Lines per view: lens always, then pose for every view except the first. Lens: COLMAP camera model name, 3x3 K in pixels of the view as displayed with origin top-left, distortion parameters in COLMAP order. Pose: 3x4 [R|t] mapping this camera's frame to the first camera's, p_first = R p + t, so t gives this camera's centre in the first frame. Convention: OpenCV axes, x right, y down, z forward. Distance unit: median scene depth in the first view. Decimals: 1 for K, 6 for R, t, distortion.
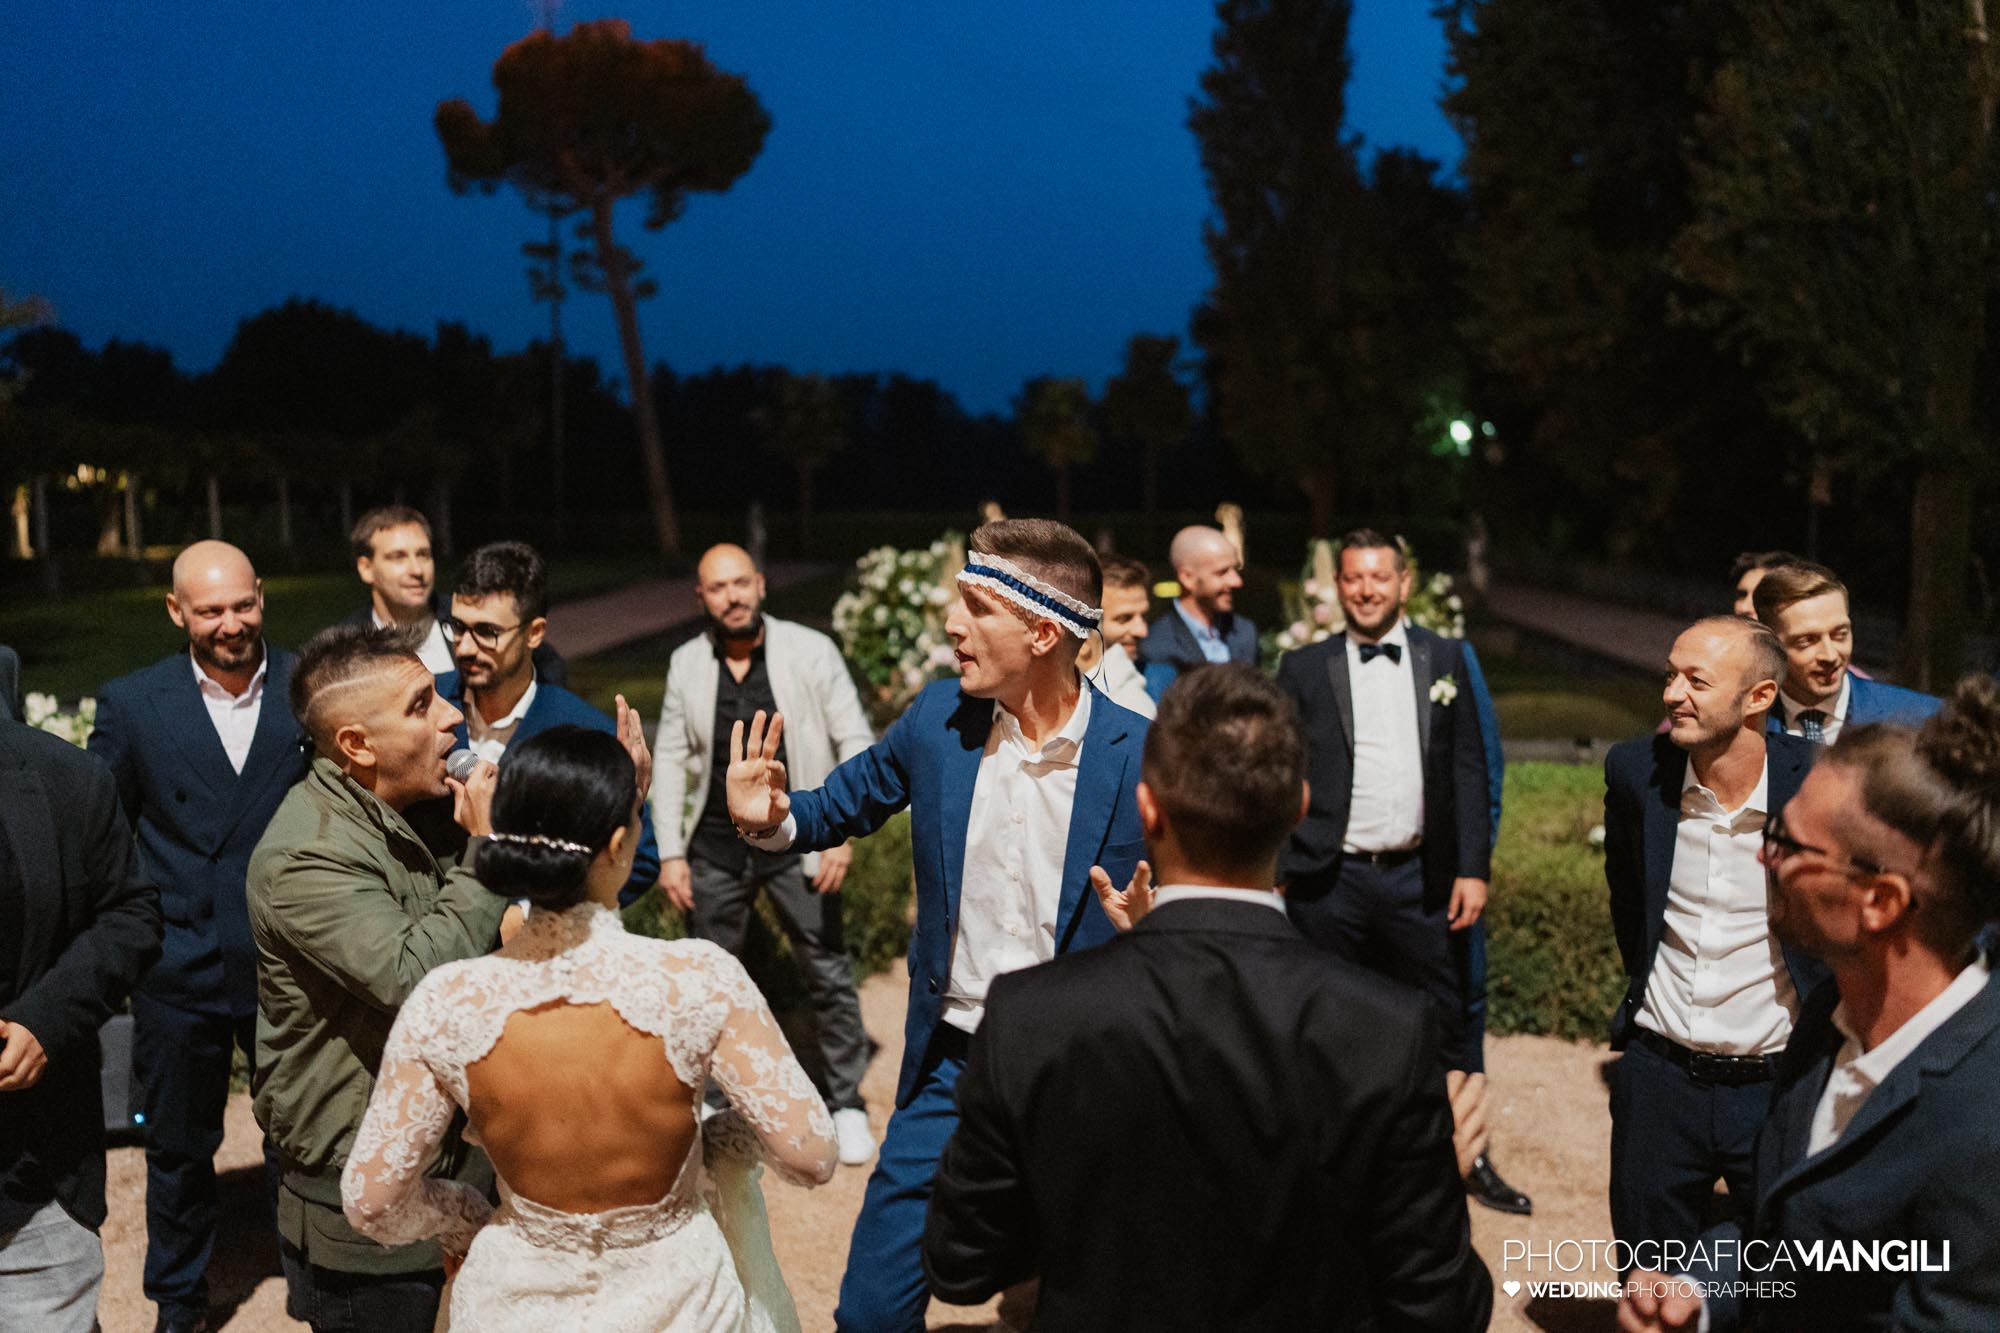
lens RADIAL K [[1965.9, 0, 1010.3], [0, 1965.9, 671.6], [0, 0, 1]] dist [-0.000144, 0.010181]
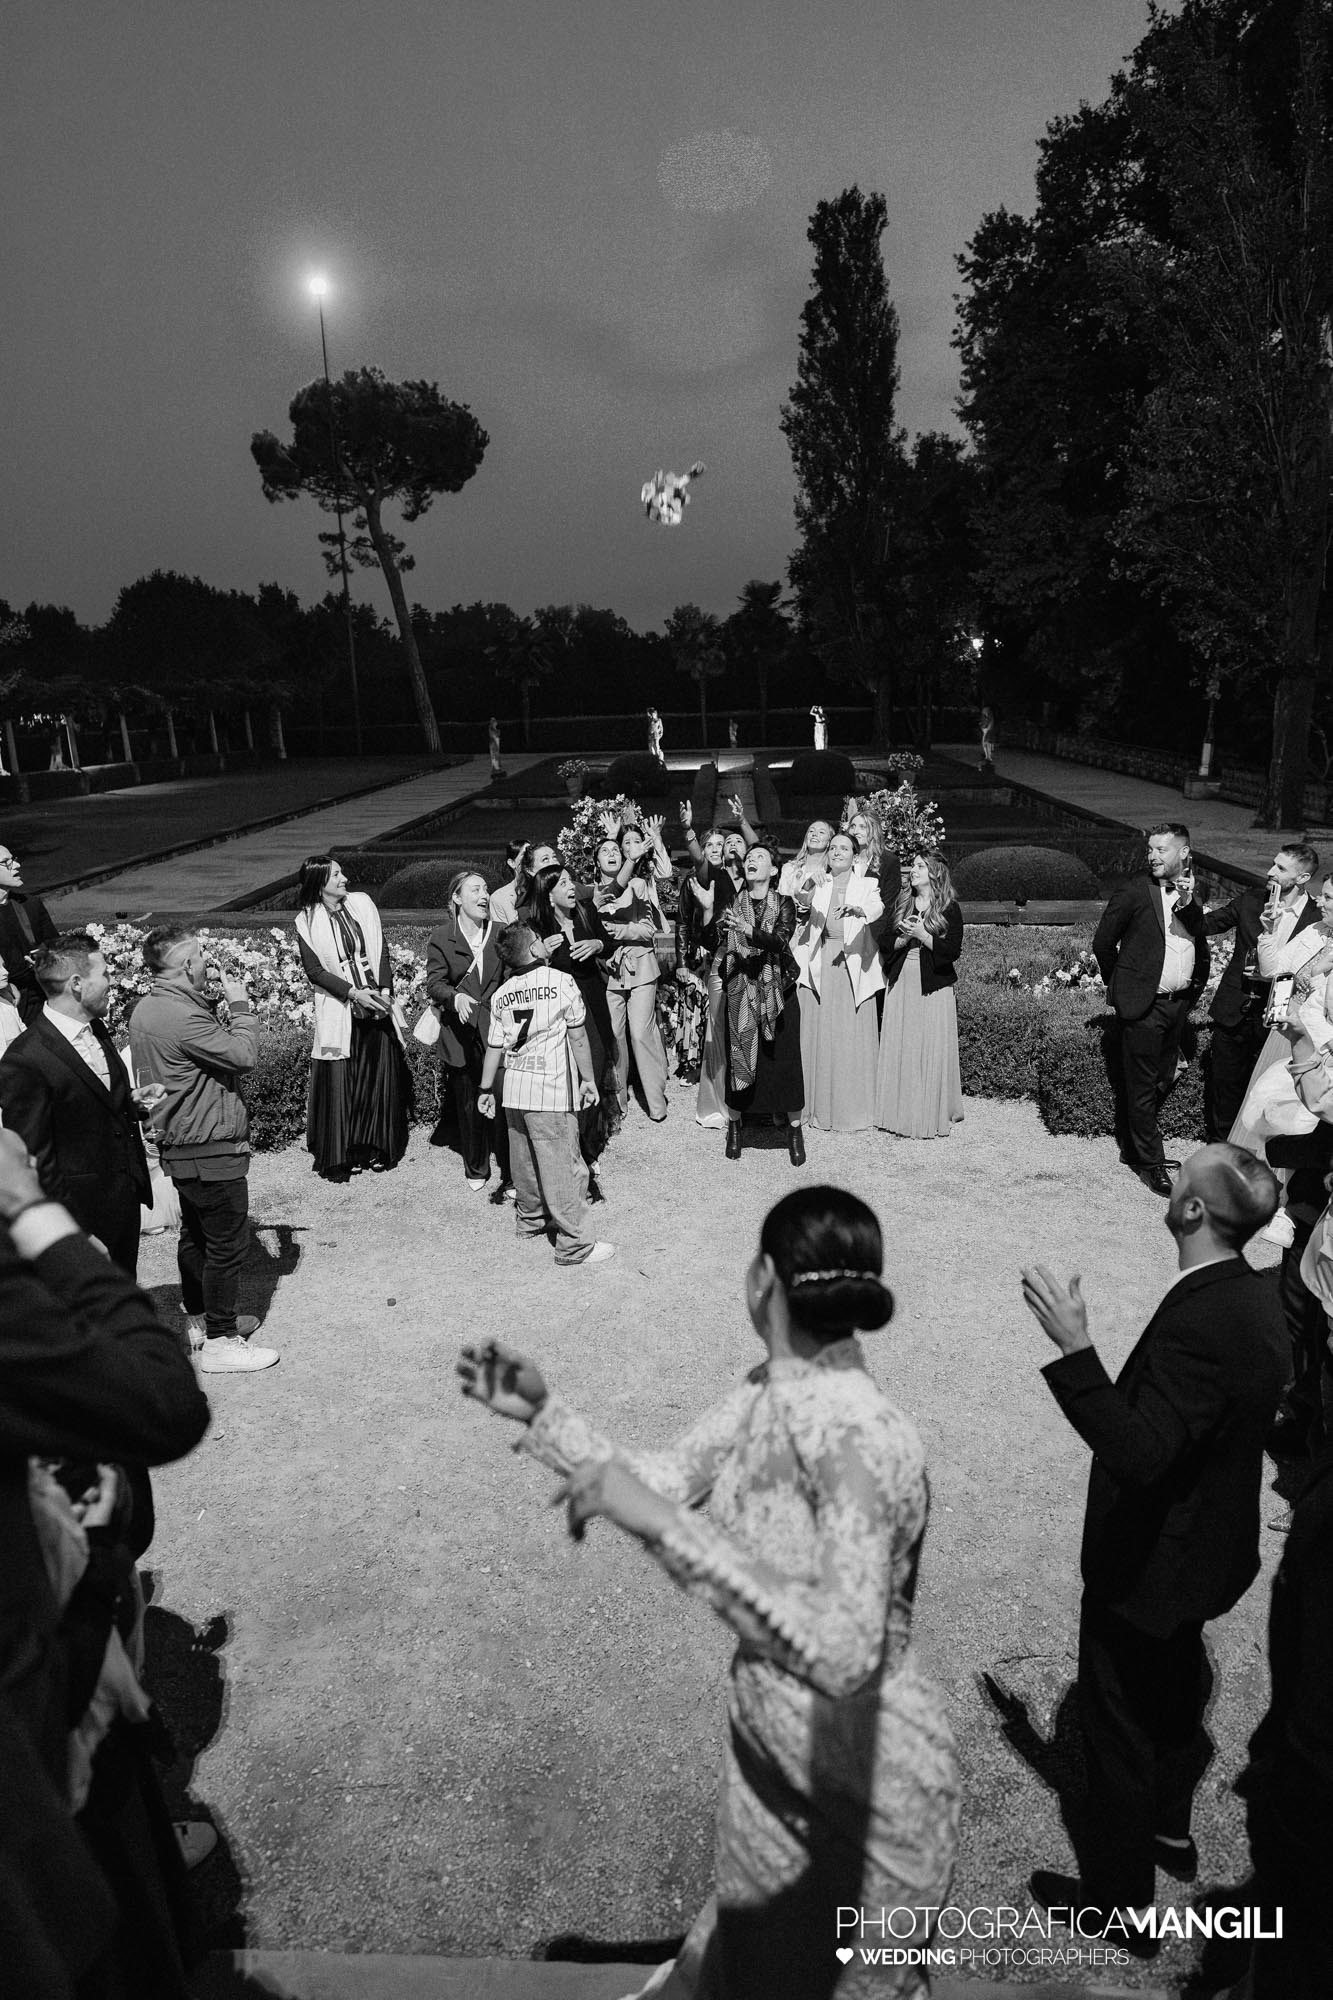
lens RADIAL K [[1357.3, 0, 666.5], [0, 1357.3, 1000.0], [0, 0, 1]] dist [0.001966, 0.002025]
pose [[0.999283, -0.036718, -0.009257, 0.001185], [0.037643, 0.989777, 0.137565, -0.009764], [0.004112, -0.137815, 0.990449, -0.024667]]
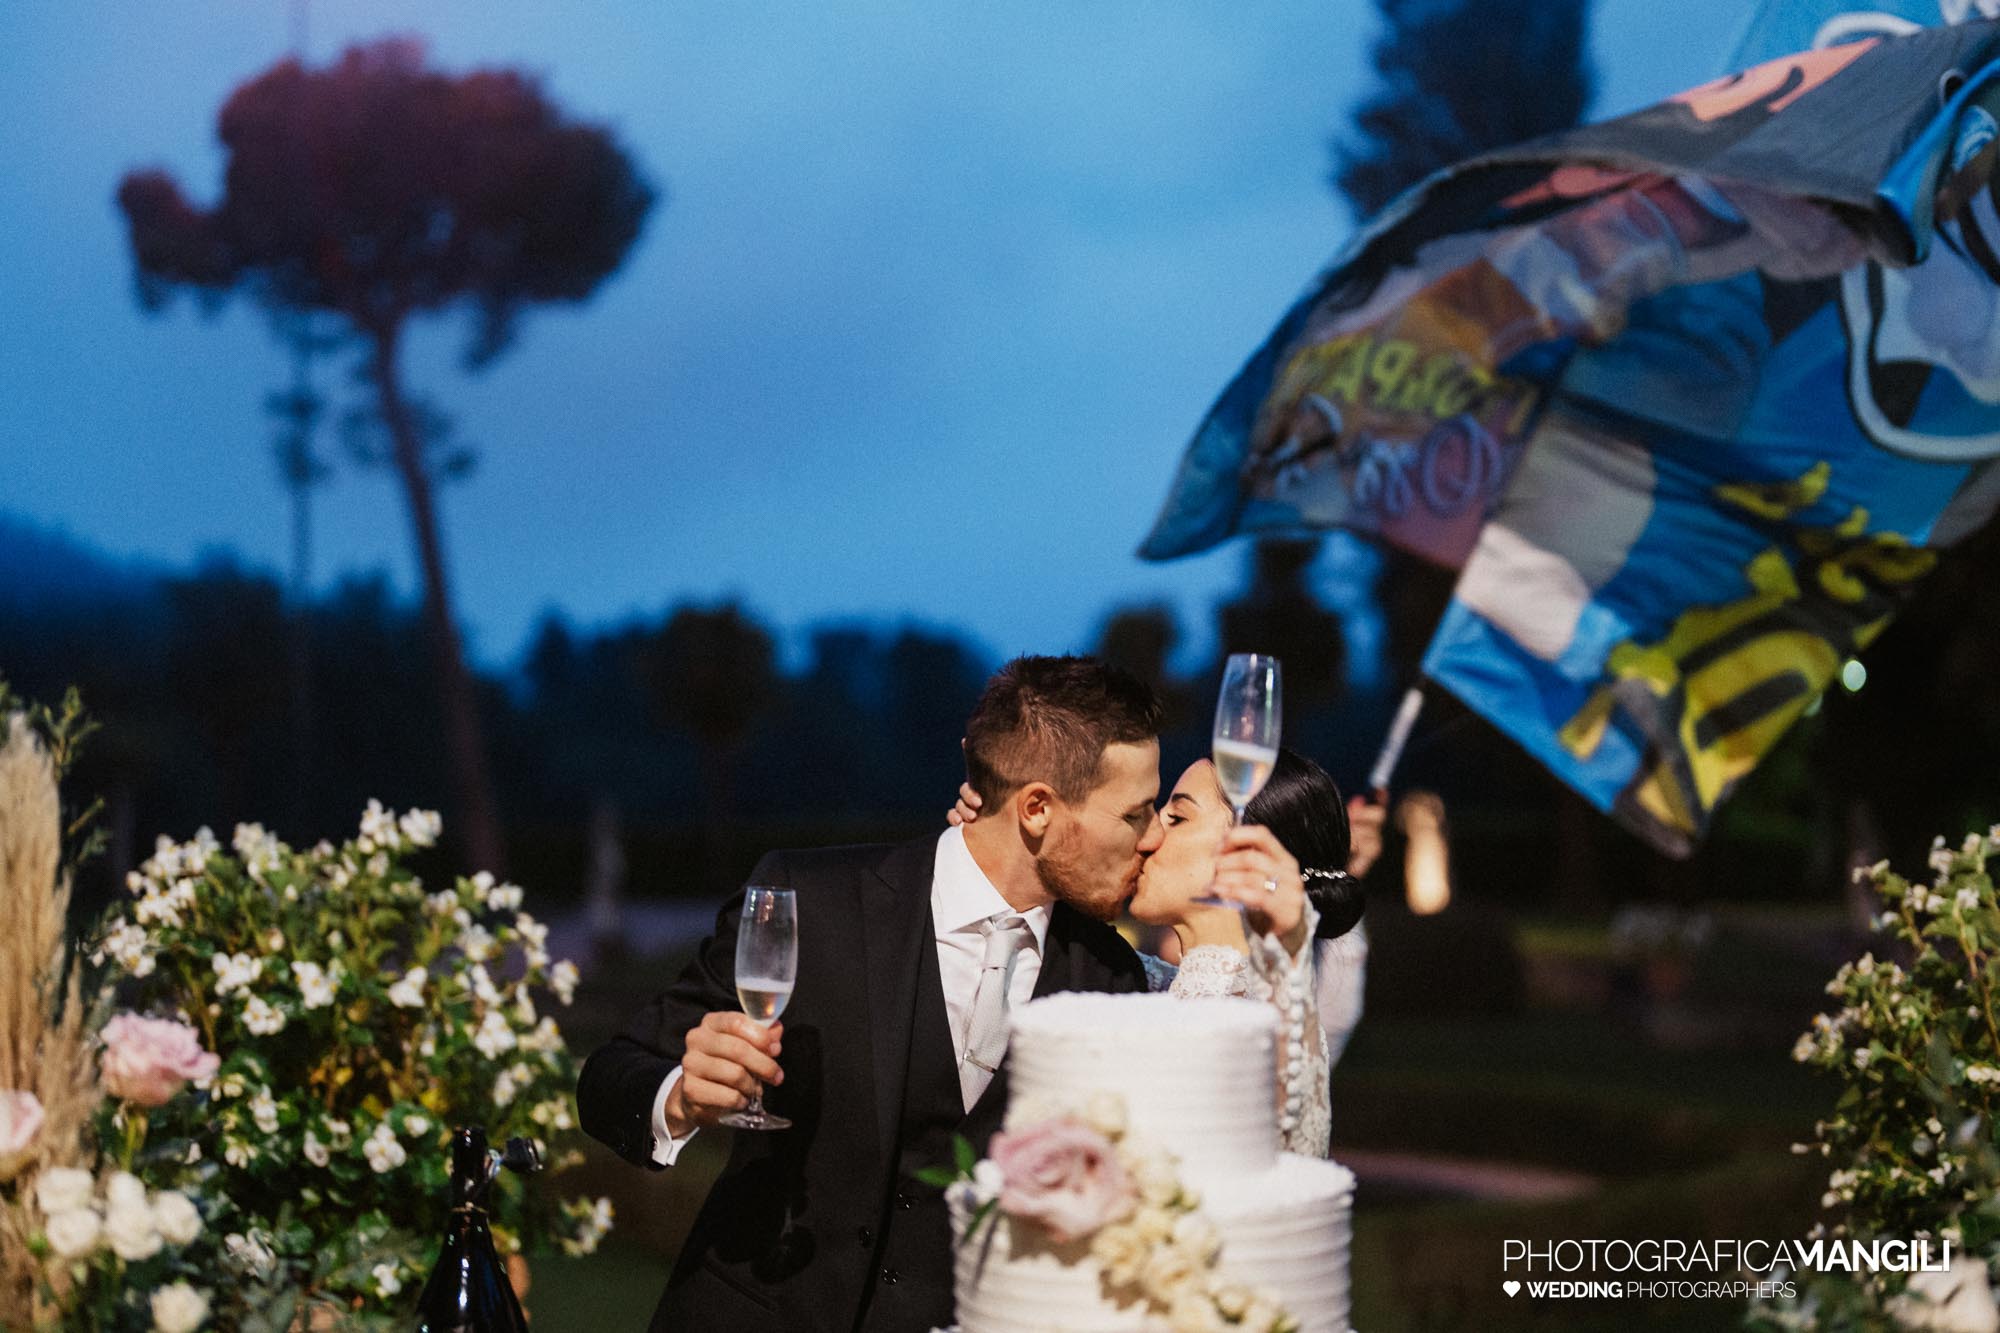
lens RADIAL K [[2913.5, 0, 1000.0], [0, 2913.5, 666.5], [0, 0, 1]] dist [0.069903, 0.032761]
pose [[0.999425, -0.016255, -0.029755, 0.011072], [0.012043, 0.990548, -0.136638, -0.005654], [0.031695, 0.136201, 0.990174, 0.119649]]
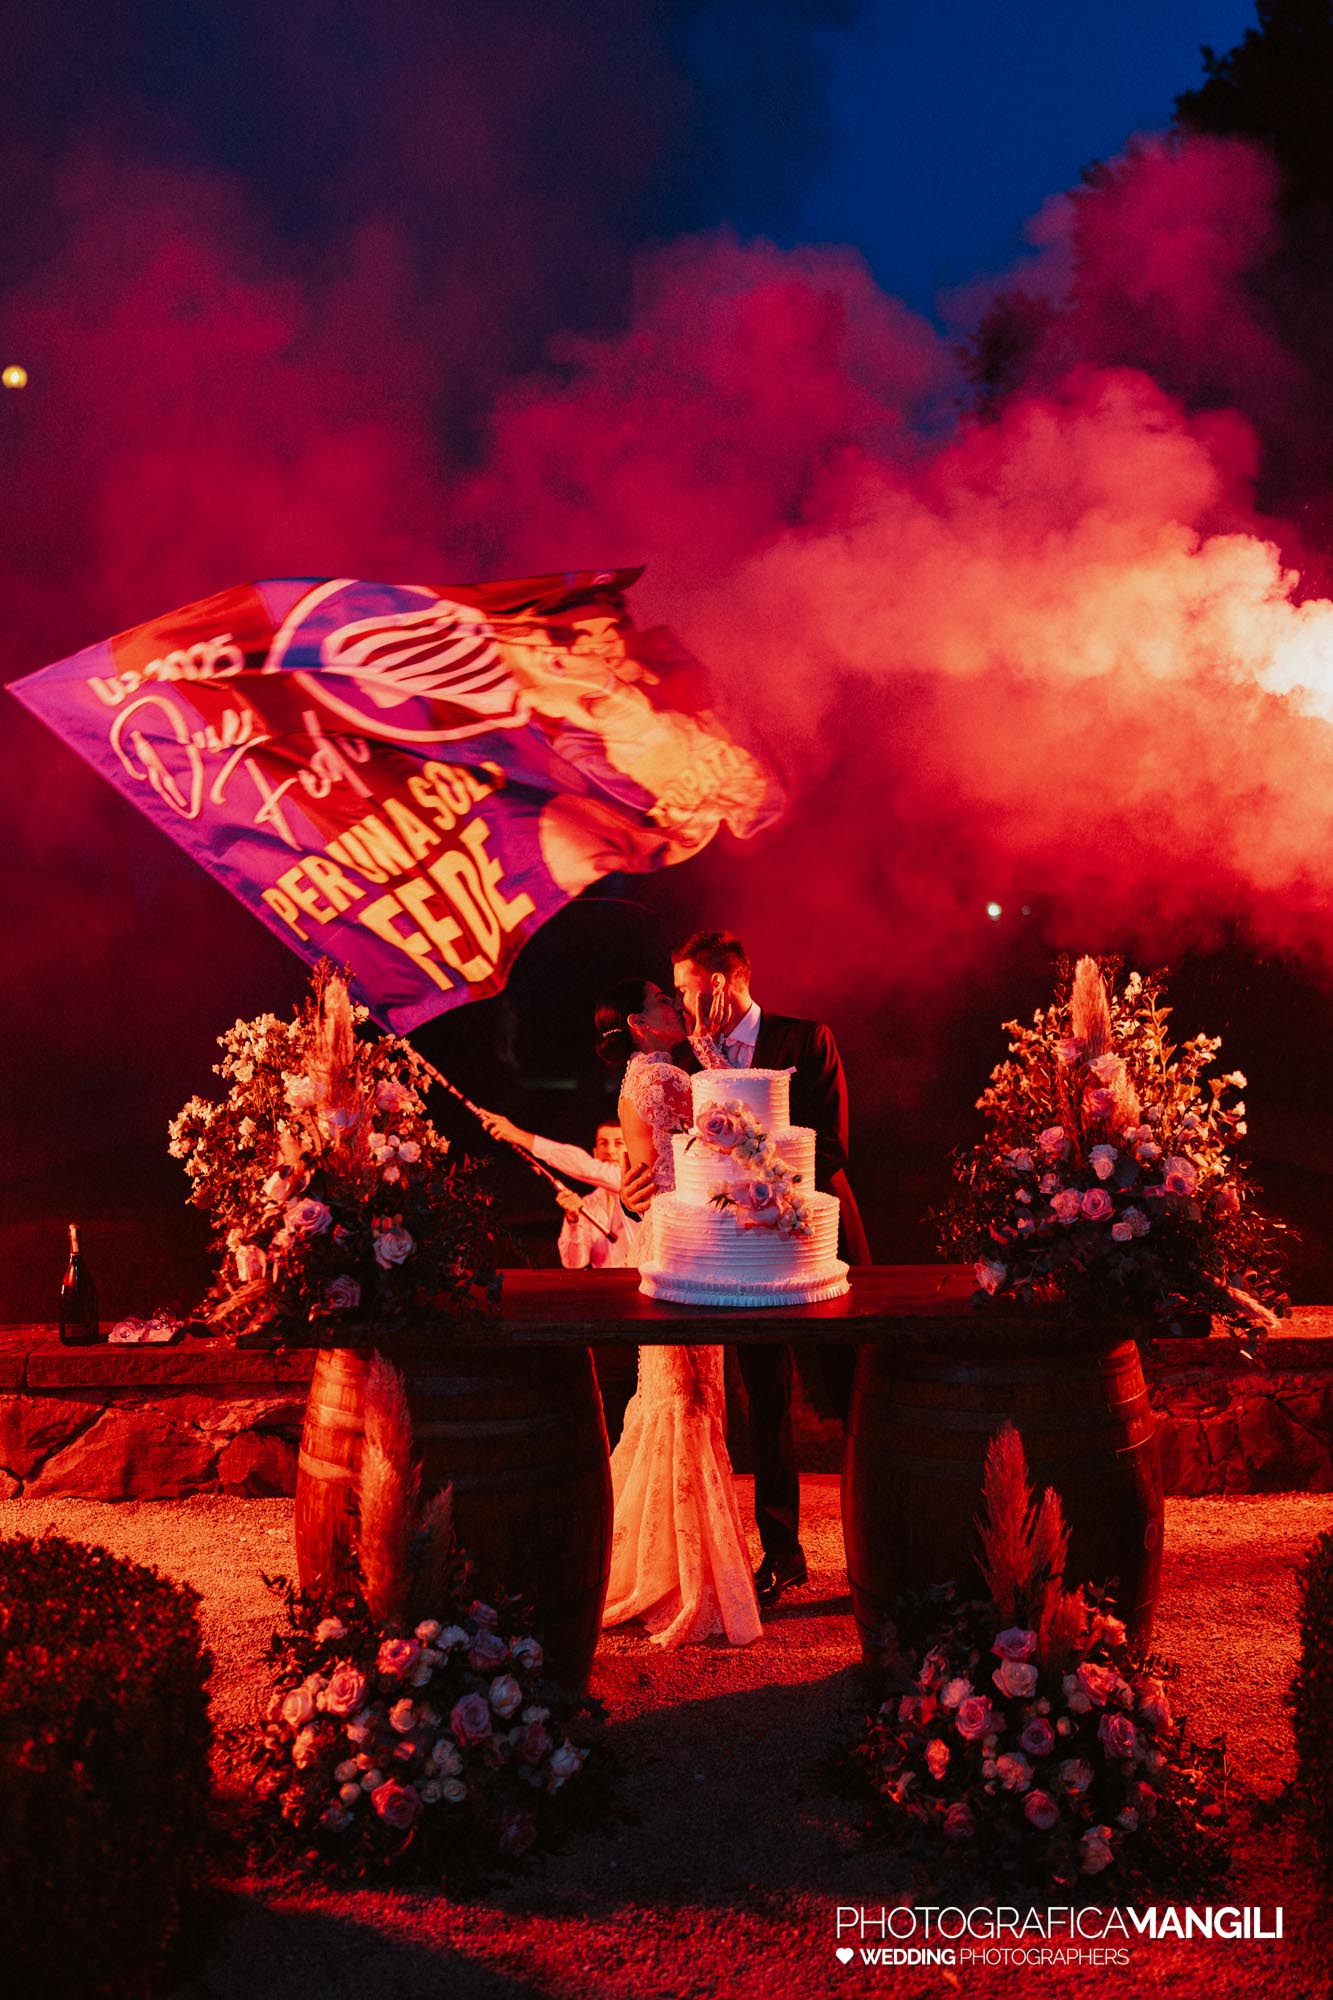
lens RADIAL K [[1928.5, 0, 669.2], [0, 1928.5, 1035.7], [0, 0, 1]] dist [-0.003475, 0.016744]
pose [[0.997117, -0.028528, 0.070307, 0.003292], [0.033294, 0.997158, -0.067589, -0.002802], [-0.068179, 0.069735, 0.995233, 0.084496]]
